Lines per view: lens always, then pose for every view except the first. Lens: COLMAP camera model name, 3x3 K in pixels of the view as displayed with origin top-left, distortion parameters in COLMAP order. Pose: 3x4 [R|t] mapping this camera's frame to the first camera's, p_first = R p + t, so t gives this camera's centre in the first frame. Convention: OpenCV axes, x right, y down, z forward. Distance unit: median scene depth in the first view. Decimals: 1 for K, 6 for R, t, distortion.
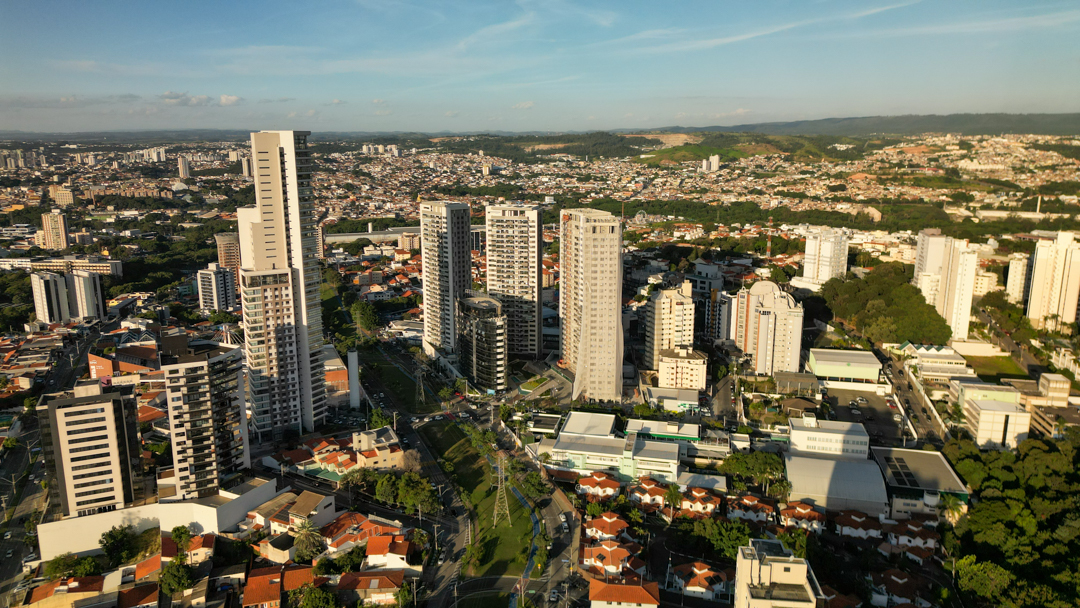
lens RADIAL K [[755.5, 0, 538.7], [0, 755.5, 295.6], [0, 0, 1]] dist [0.061184, -0.055809]
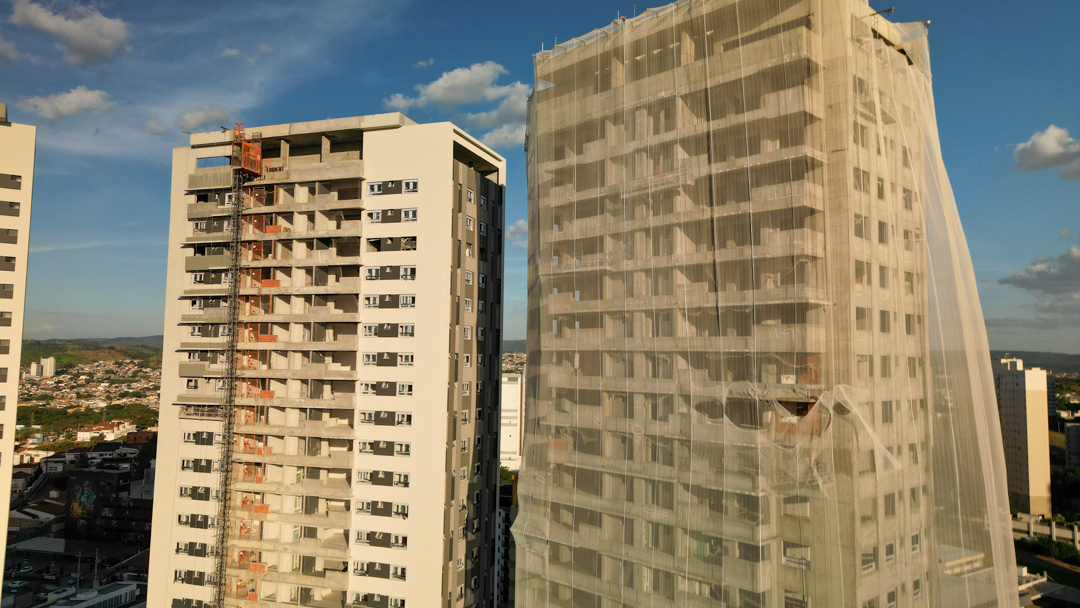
lens RADIAL K [[755.5, 0, 543.8], [0, 755.5, 293.6], [0, 0, 1]] dist [0.061184, -0.055809]
pose [[0.672340, 0.075897, 0.736341, -0.059029], [0.138079, 0.964413, -0.225482, -0.010454], [-0.727250, 0.253274, 0.637933, 0.832253]]
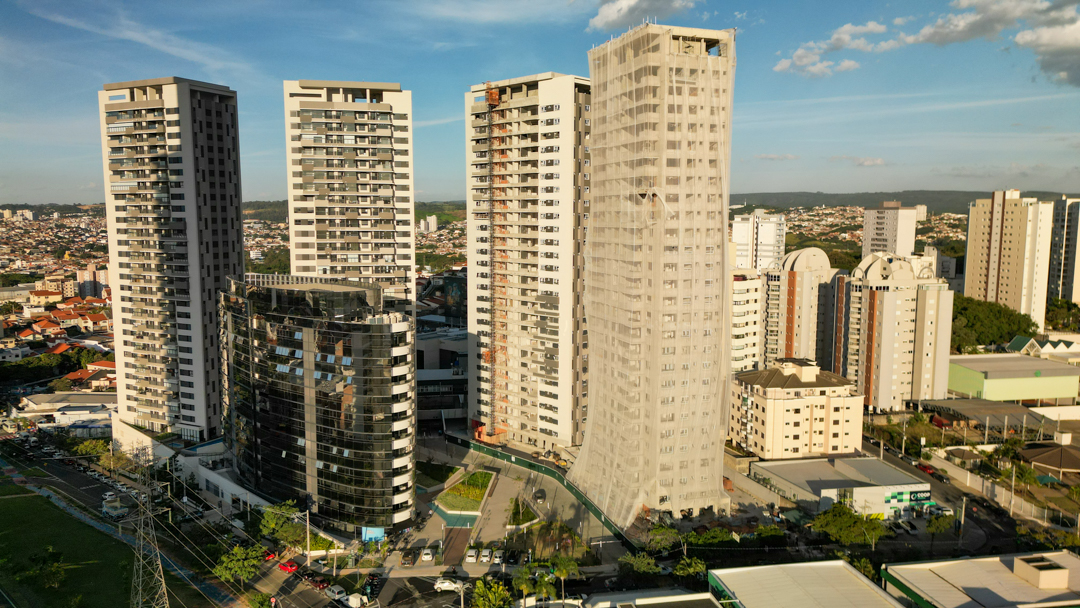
lens RADIAL K [[755.5, 0, 540.2], [0, 755.5, 301.1], [0, 0, 1]] dist [0.061184, -0.055809]
pose [[0.920194, -0.041134, 0.389295, -0.116271], [0.077735, 0.993860, -0.078732, 0.052425], [-0.383667, 0.102710, 0.917742, 0.605483]]
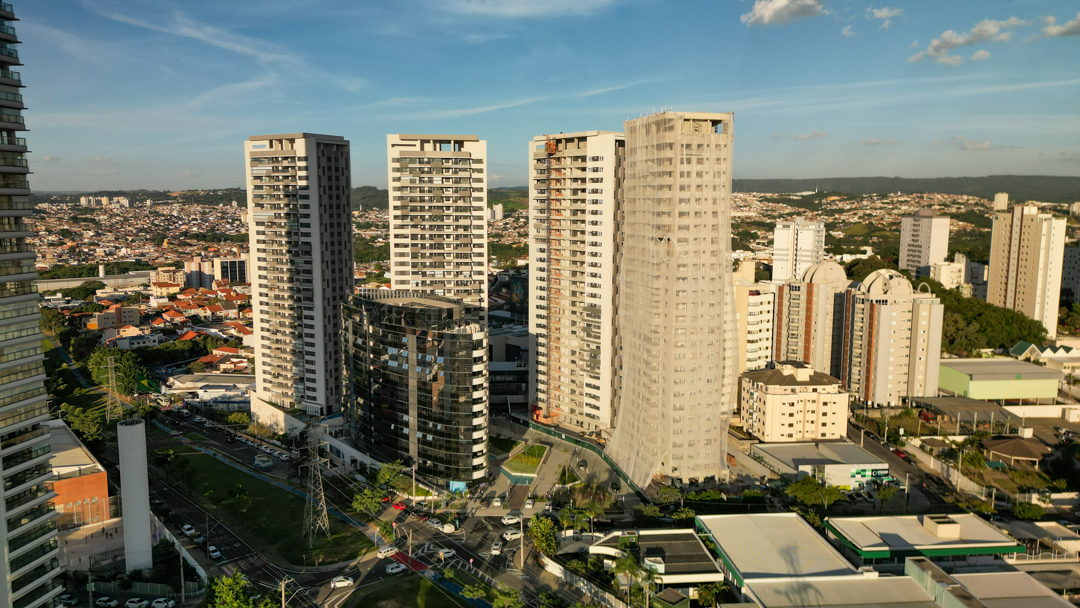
lens RADIAL K [[755.5, 0, 538.8], [0, 755.5, 300.5], [0, 0, 1]] dist [0.061184, -0.055809]
pose [[0.950846, -0.036933, 0.307455, -0.146719], [0.059997, 0.996021, -0.065903, 0.044075], [-0.303797, 0.081110, 0.949278, 0.497635]]
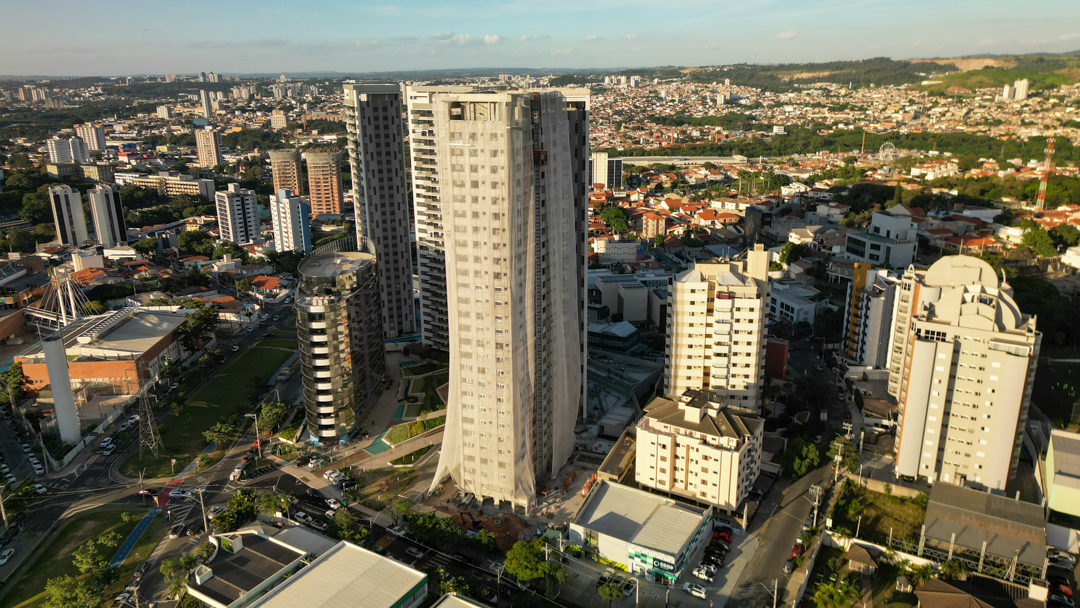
lens RADIAL K [[755.5, 0, 542.2], [0, 755.5, 300.5], [0, 0, 1]] dist [0.061184, -0.055809]
pose [[0.945279, 0.085641, -0.314824, 0.224360], [-0.058763, 0.993845, 0.093912, -0.022542], [0.320928, -0.070273, 0.944493, 0.532781]]
